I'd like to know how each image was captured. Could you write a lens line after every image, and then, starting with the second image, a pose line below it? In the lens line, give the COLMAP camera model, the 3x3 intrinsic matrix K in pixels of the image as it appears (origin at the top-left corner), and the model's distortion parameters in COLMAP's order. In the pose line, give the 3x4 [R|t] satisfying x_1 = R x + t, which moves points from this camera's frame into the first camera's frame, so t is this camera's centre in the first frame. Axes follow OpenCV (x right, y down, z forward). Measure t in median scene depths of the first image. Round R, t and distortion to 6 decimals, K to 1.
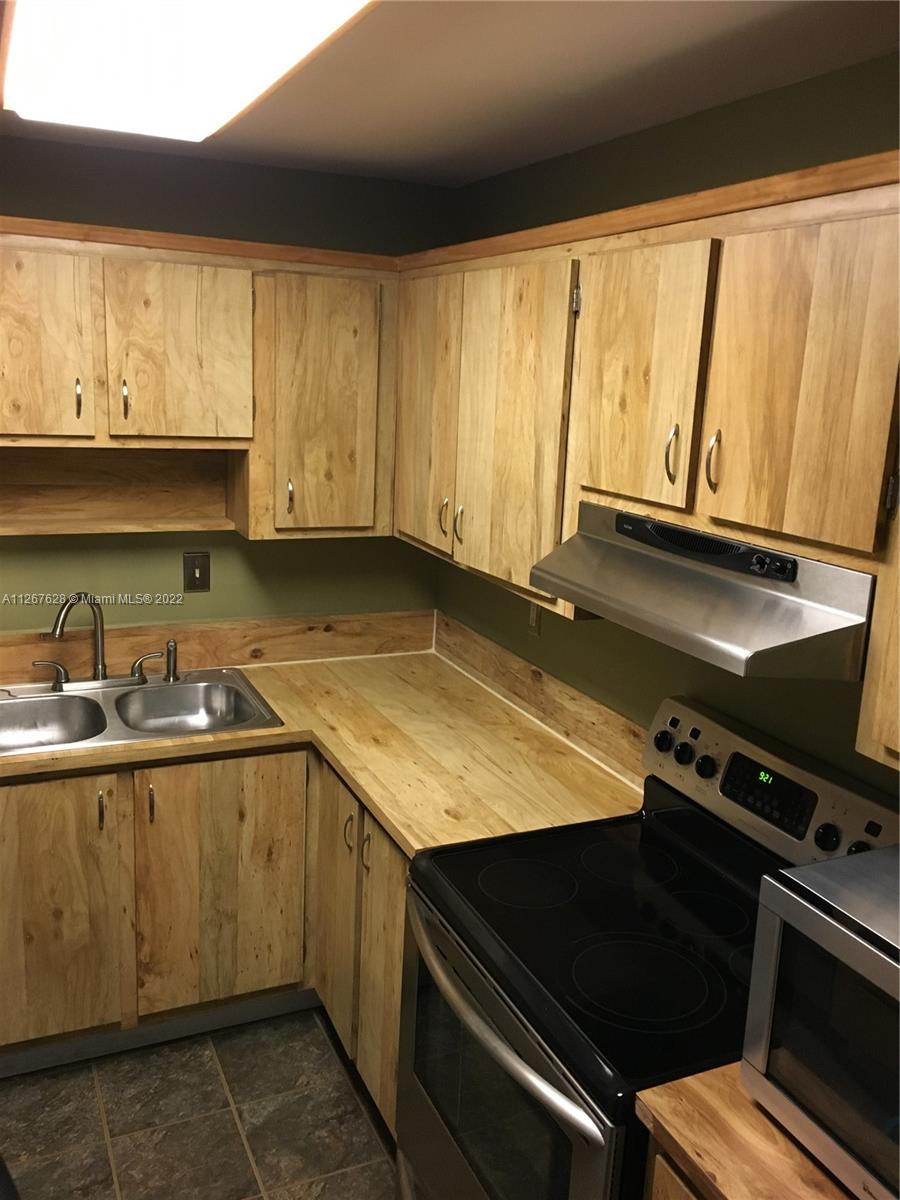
lens RADIAL K [[1025.4, 0, 458.6], [0, 1025.4, 598.5], [0, 0, 1]] dist [0.077830, -0.097962]
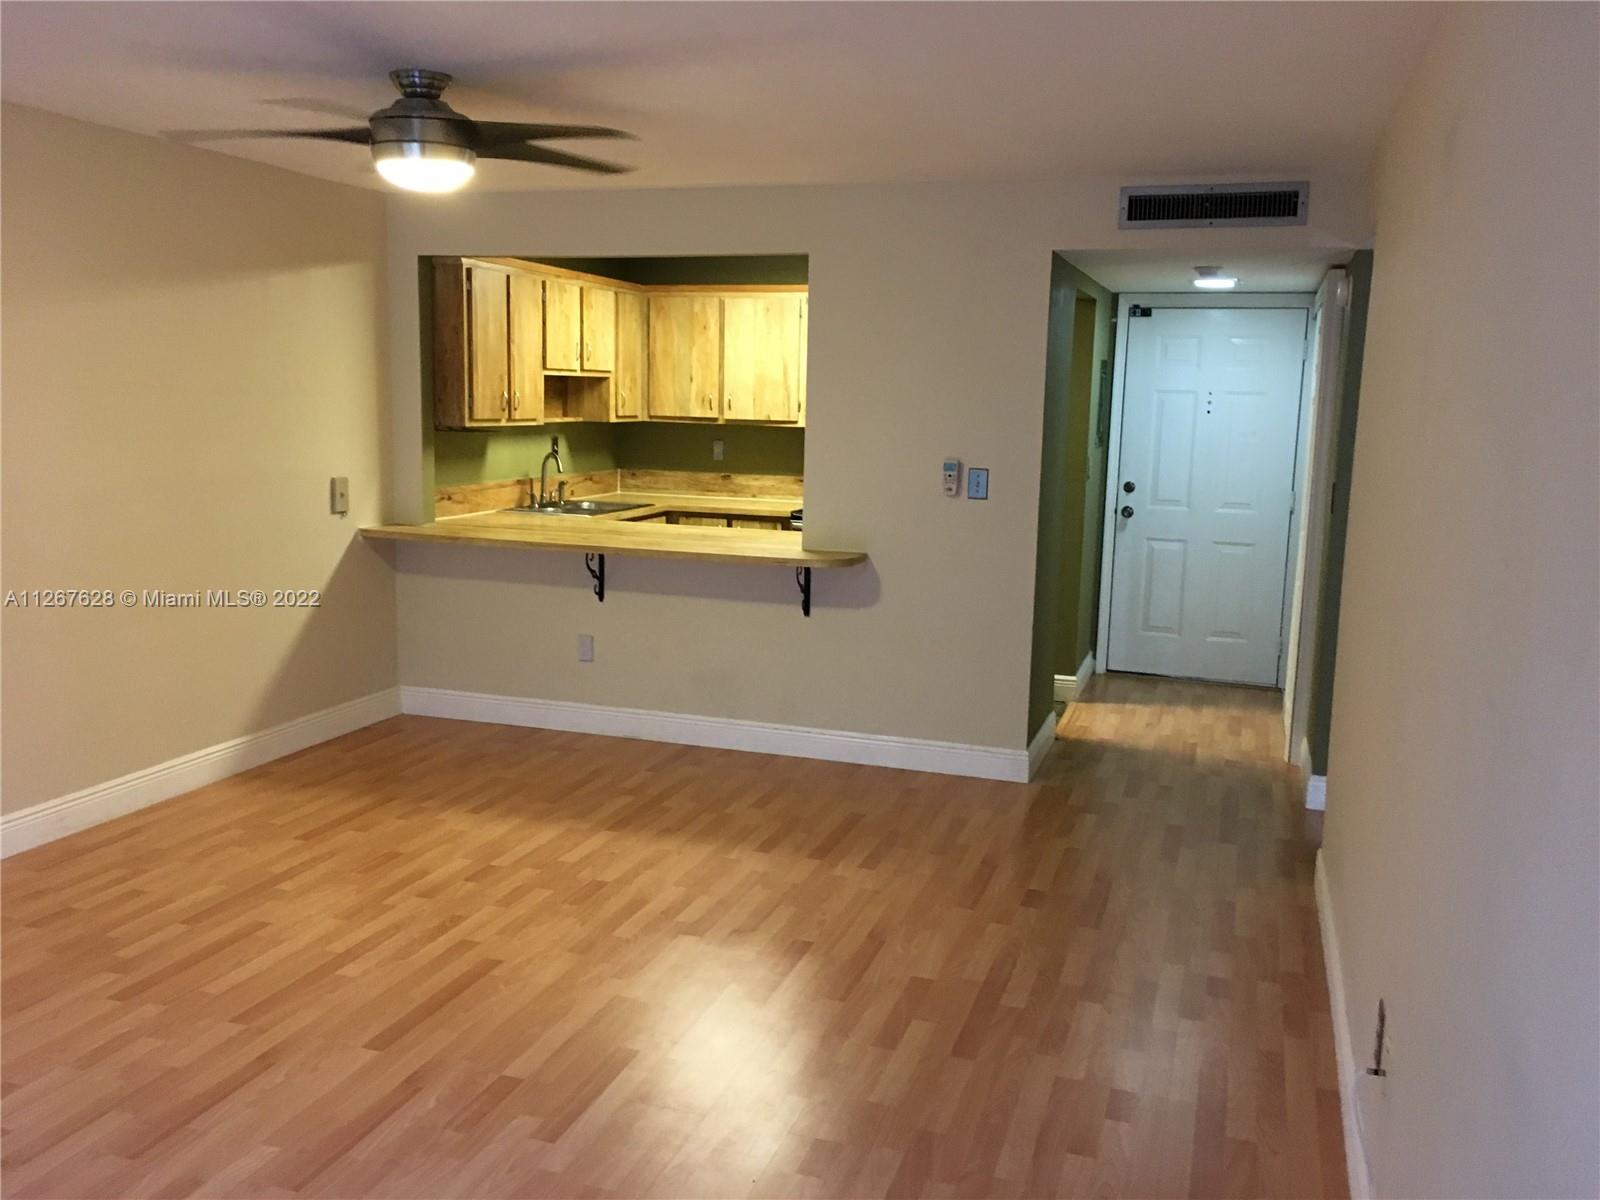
lens RADIAL K [[1367.2, 0, 794.4], [0, 1367.2, 593.3], [0, 0, 1]] dist [0.077830, -0.097962]
pose [[0.677575, -0.136703, 0.722637, -2.062409], [0.169712, 0.985117, 0.027228, 0.277338], [-0.715604, 0.104191, 0.690691, -1.143604]]
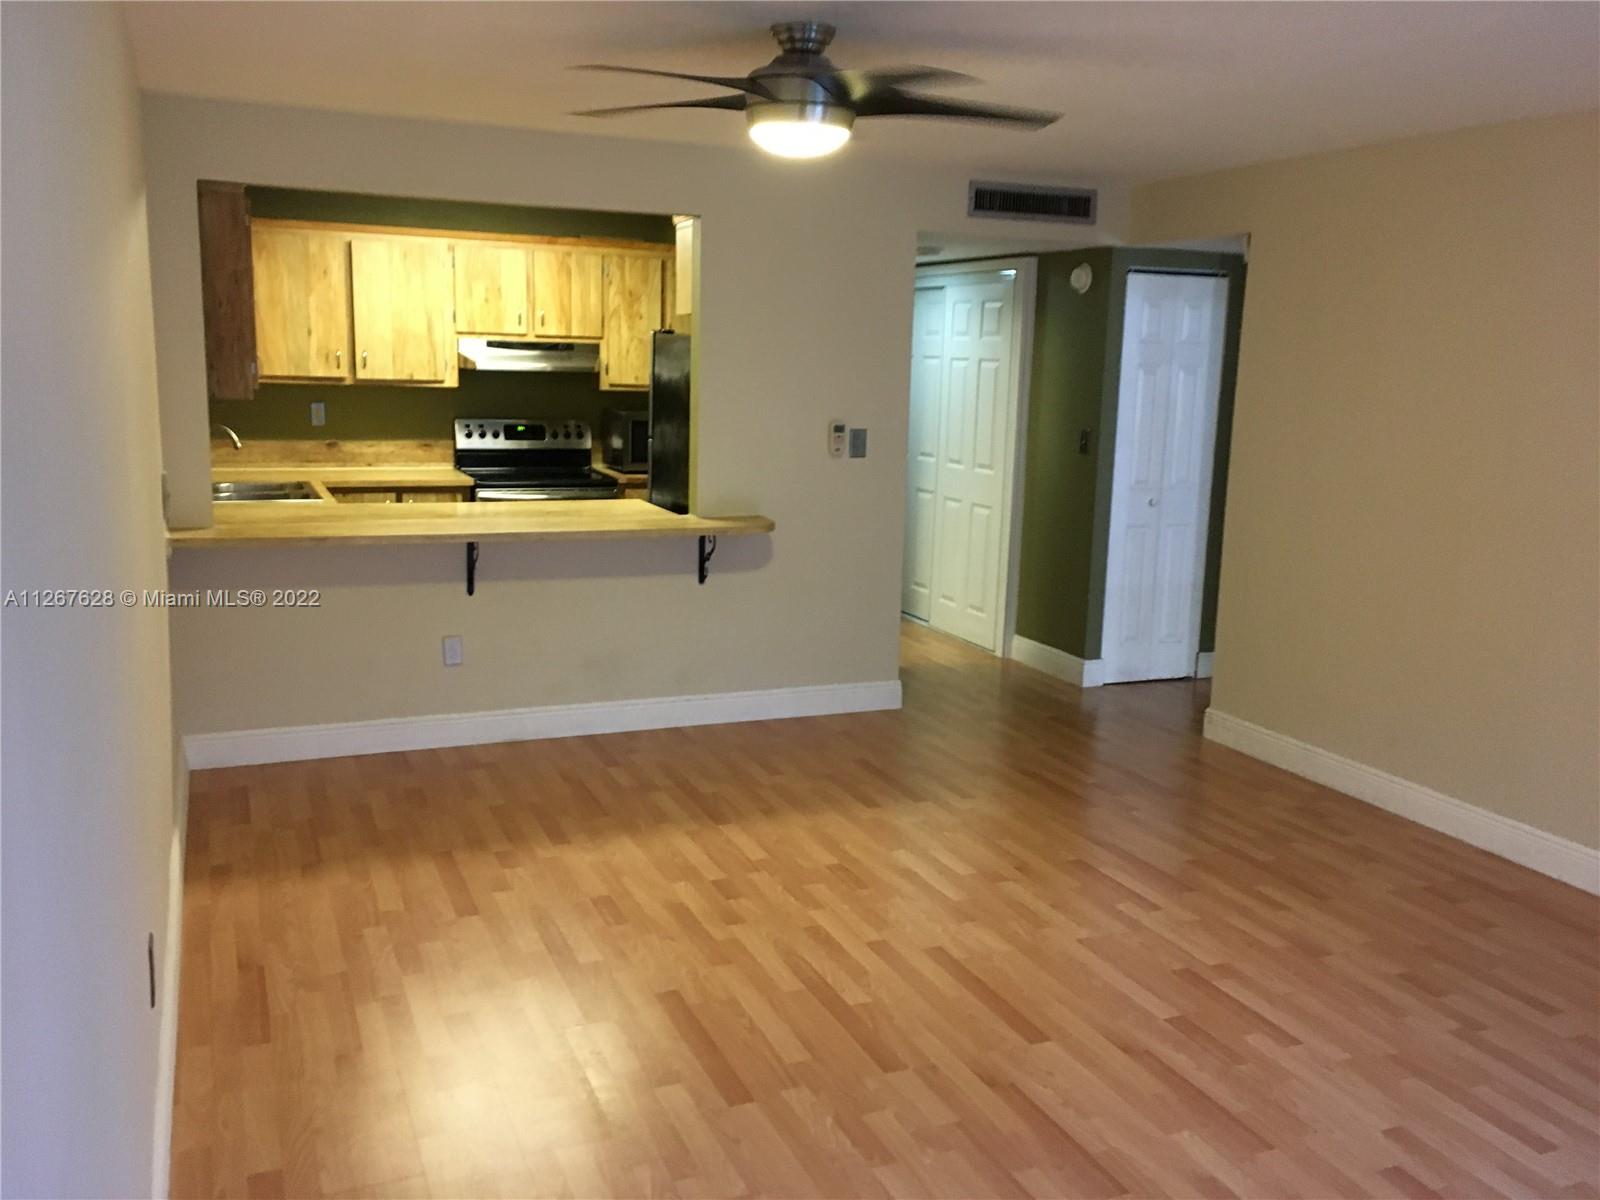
lens RADIAL K [[1367.2, 0, 801.0], [0, 1367.2, 592.7], [0, 0, 1]] dist [0.077830, -0.097962]
pose [[0.013382, -0.216556, 0.976178, -2.588698], [0.194413, 0.958199, 0.209903, -0.031095], [-0.980828, 0.186973, 0.054924, 0.062889]]
